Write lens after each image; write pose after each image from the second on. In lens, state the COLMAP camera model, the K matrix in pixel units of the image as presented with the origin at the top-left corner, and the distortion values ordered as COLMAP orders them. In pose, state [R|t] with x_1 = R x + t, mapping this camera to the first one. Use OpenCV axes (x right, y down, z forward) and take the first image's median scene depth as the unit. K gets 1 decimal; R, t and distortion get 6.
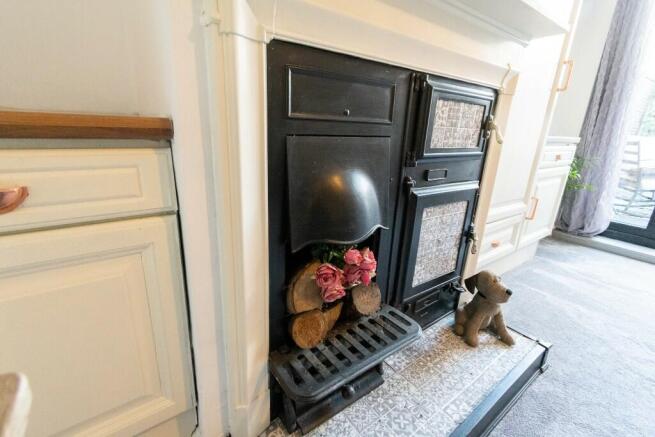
lens RADIAL K [[289.8, 0, 327.3], [0, 289.8, 216.4], [0, 0, 1]] dist [0.001896, -0.000731]
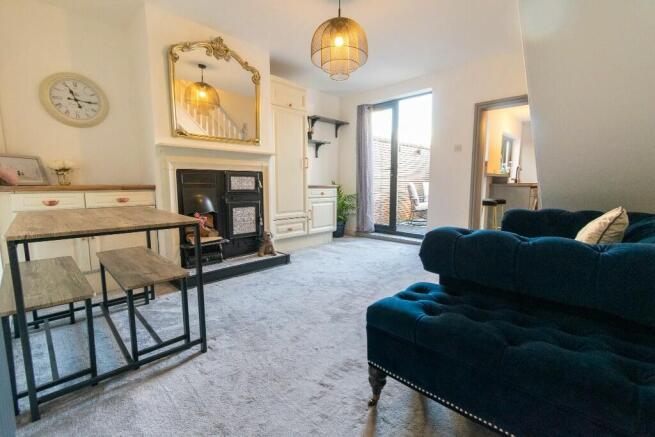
lens RADIAL K [[289.8, 0, 327.3], [0, 289.8, 216.4], [0, 0, 1]] dist [0.001896, -0.000731]
pose [[0.986332, -0.052333, 0.156235, 0.935908], [0.078319, 0.983160, -0.165115, 0.740425], [-0.144963, 0.175094, 0.973821, -2.490623]]
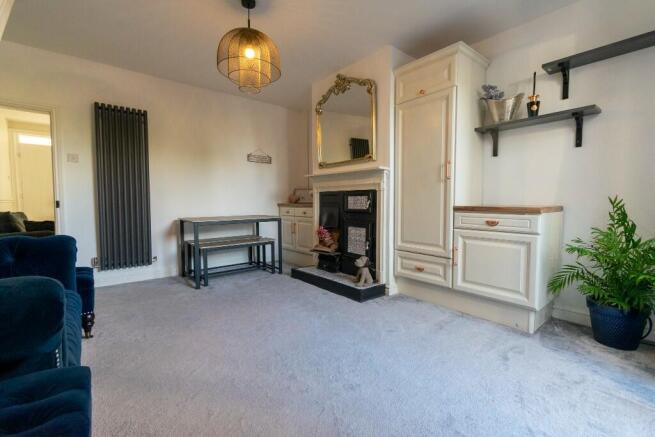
lens RADIAL K [[282.5, 0, 327.3], [0, 282.5, 214.7], [0, 0, 1]] dist [0.017449, -0.000089]
pose [[0.057189, 0.015782, -0.998239, 3.896207], [-0.279871, 0.960037, -0.000856, -0.091560], [0.958333, 0.279427, 0.059320, 0.561933]]
